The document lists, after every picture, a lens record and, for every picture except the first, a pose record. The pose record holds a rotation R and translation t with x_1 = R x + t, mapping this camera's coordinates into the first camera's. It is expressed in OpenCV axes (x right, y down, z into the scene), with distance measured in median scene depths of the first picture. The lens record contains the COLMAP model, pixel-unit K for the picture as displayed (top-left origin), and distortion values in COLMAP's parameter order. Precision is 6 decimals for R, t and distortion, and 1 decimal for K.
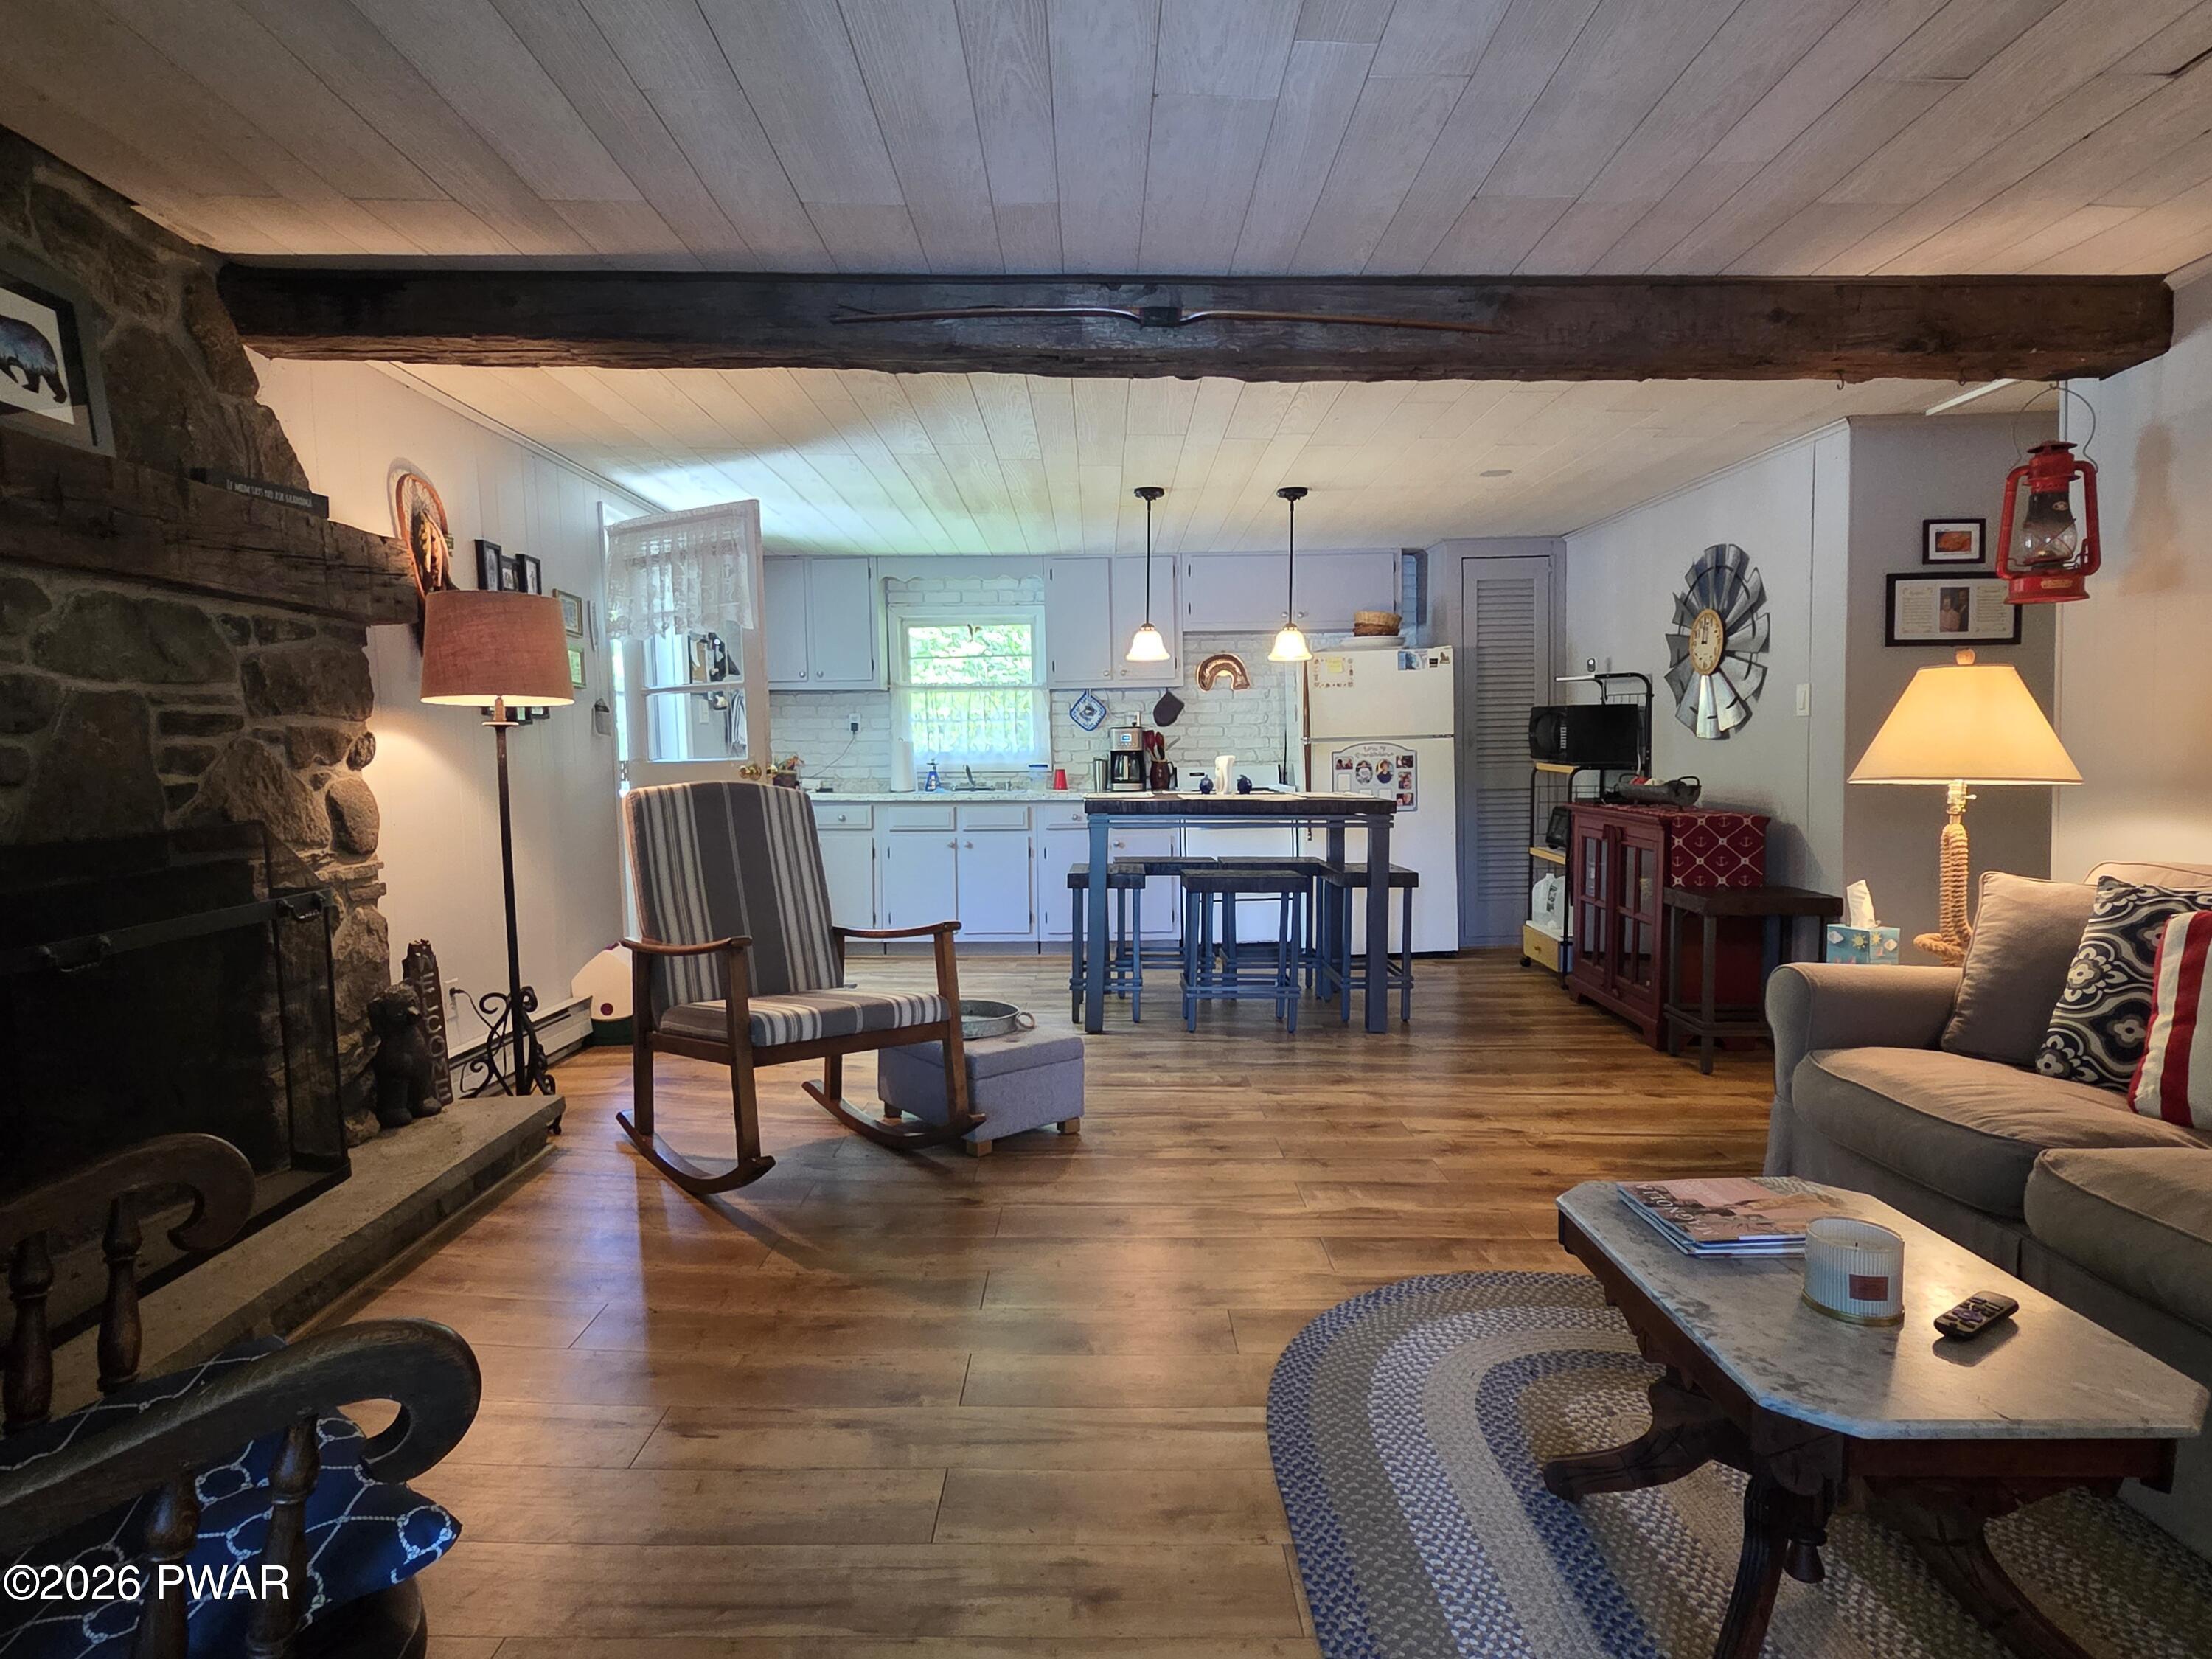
lens RADIAL K [[1247.2, 0, 1106.0], [0, 1247.2, 829.5], [0, 0, 1]] dist [0.000773, 0.000086]
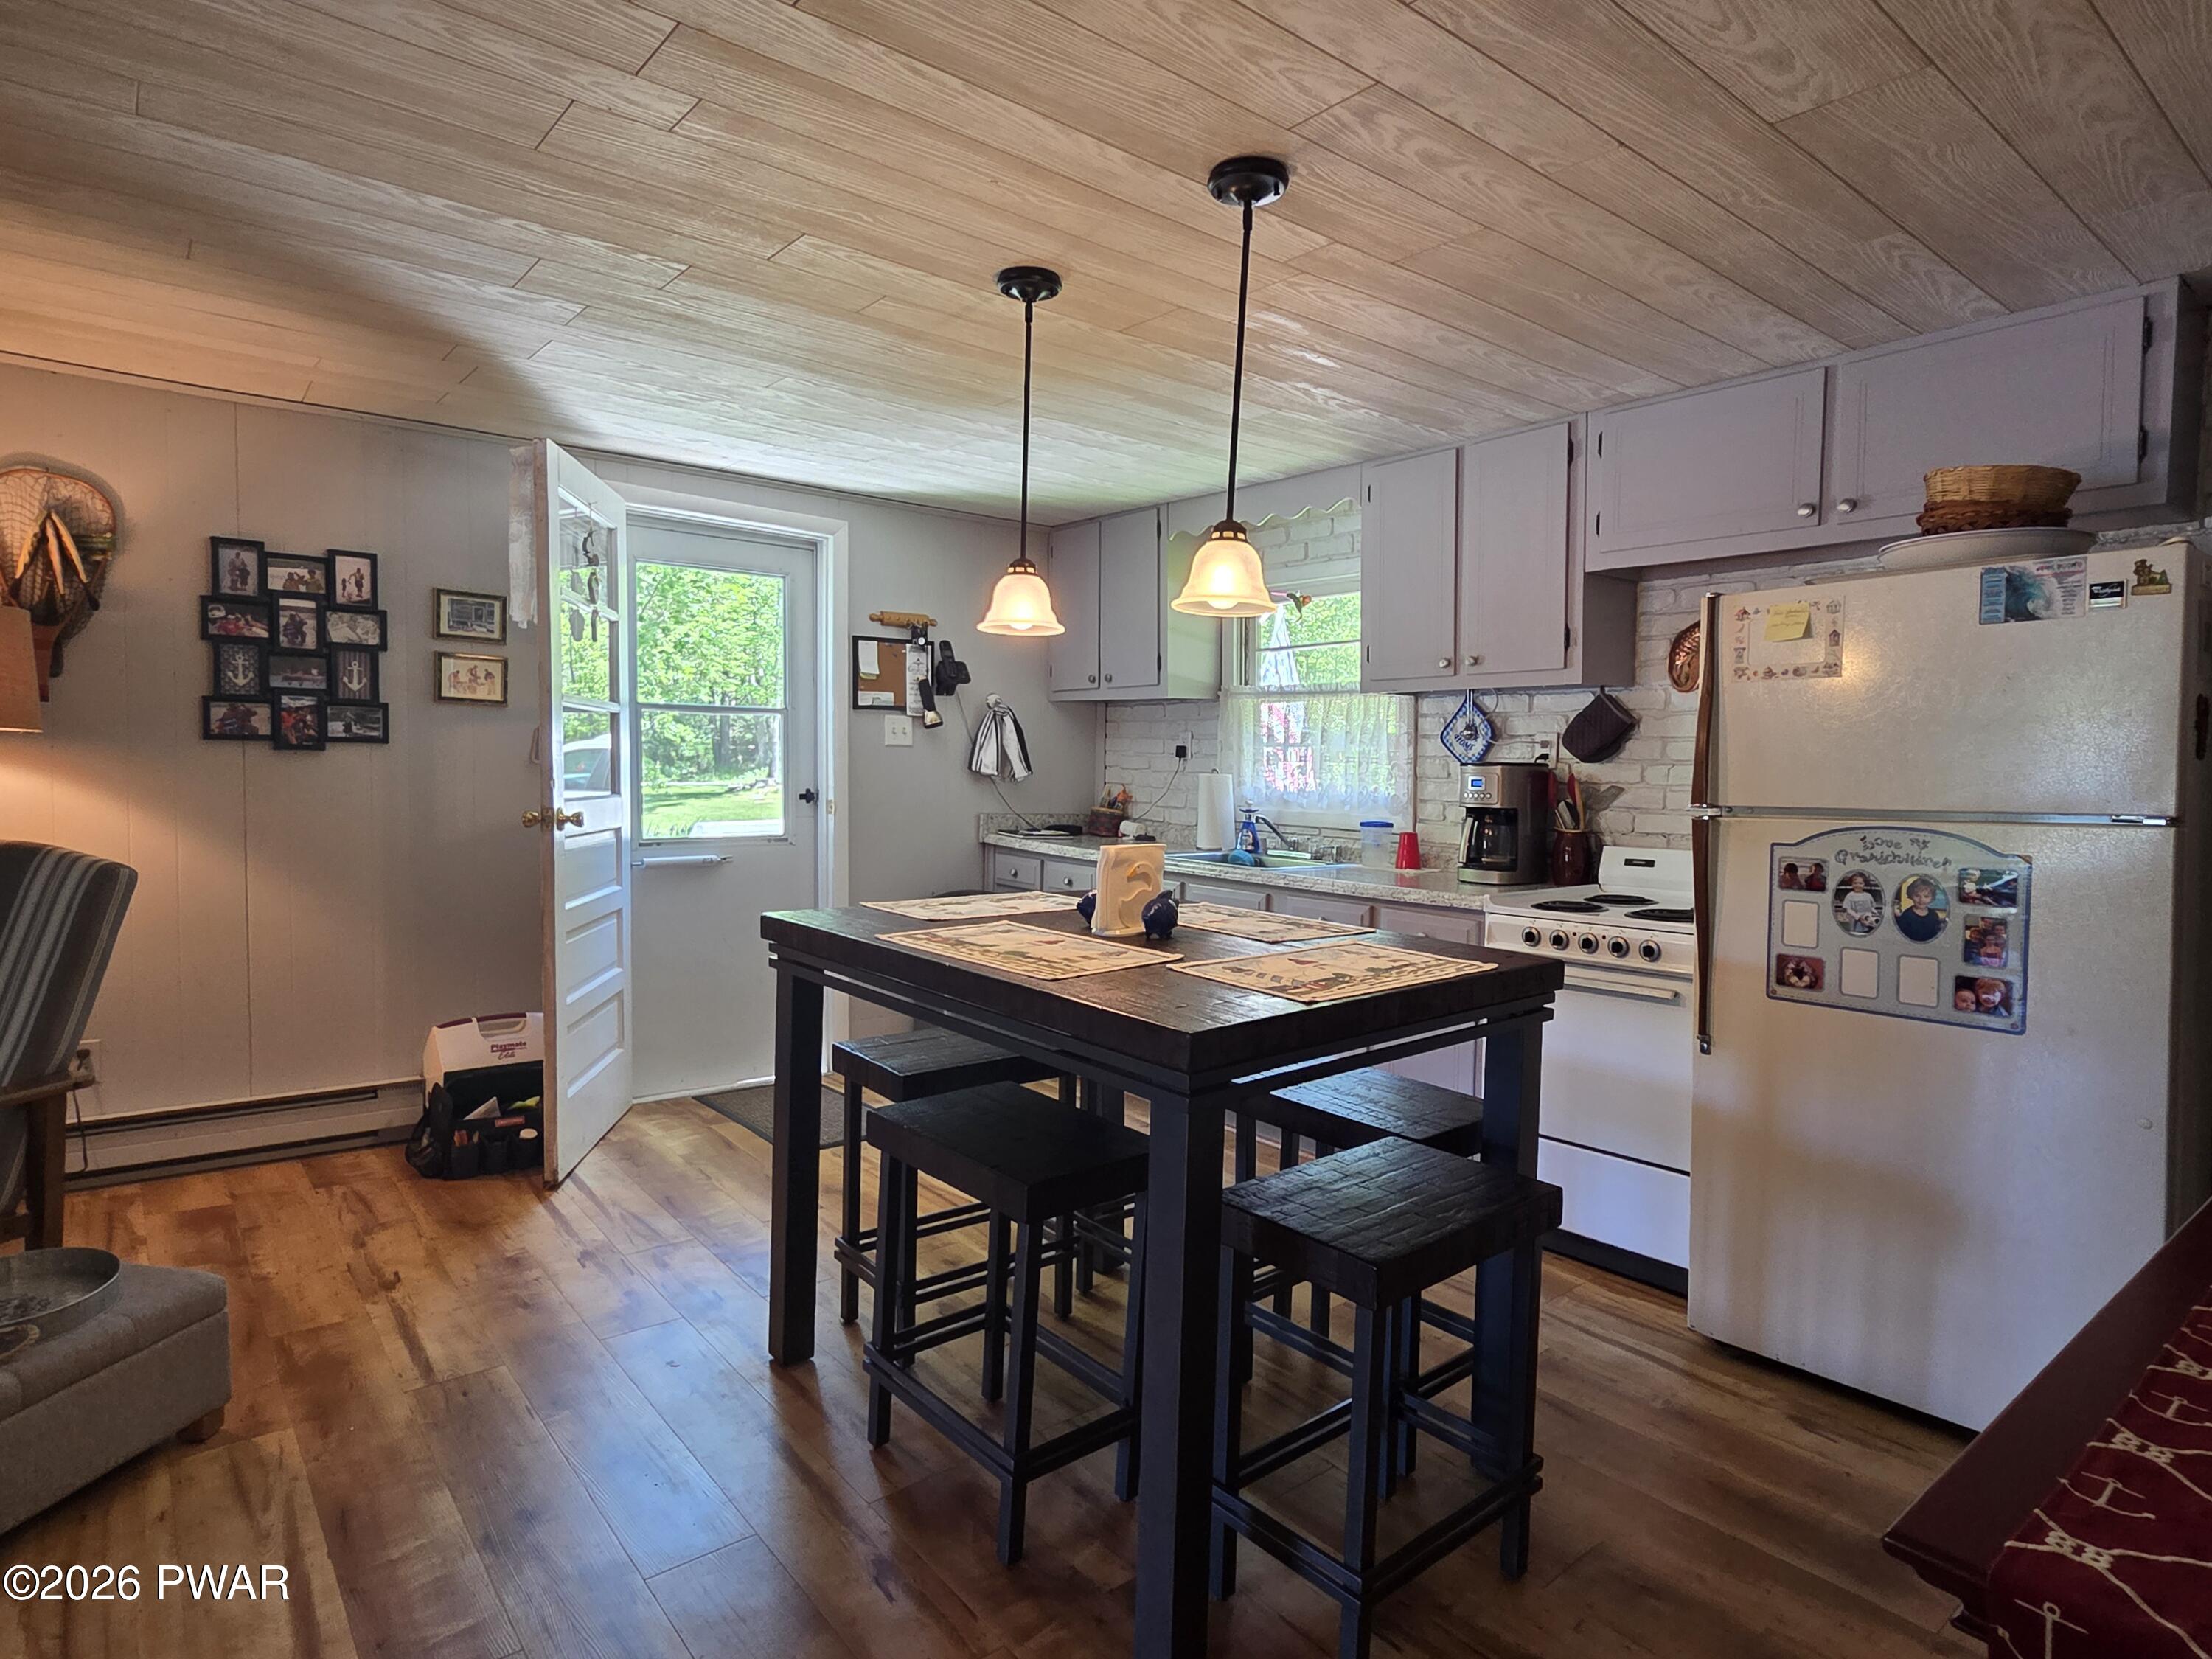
lens RADIAL K [[1219.2, 0, 1106.0], [0, 1219.2, 829.5], [0, 0, 1]] dist [-0.000901, -0.000074]
pose [[0.628276, 0.069357, -0.774893, 0.342100], [-0.073357, 0.996862, 0.029748, -0.061662], [0.774525, 0.038154, 0.631392, 0.587354]]
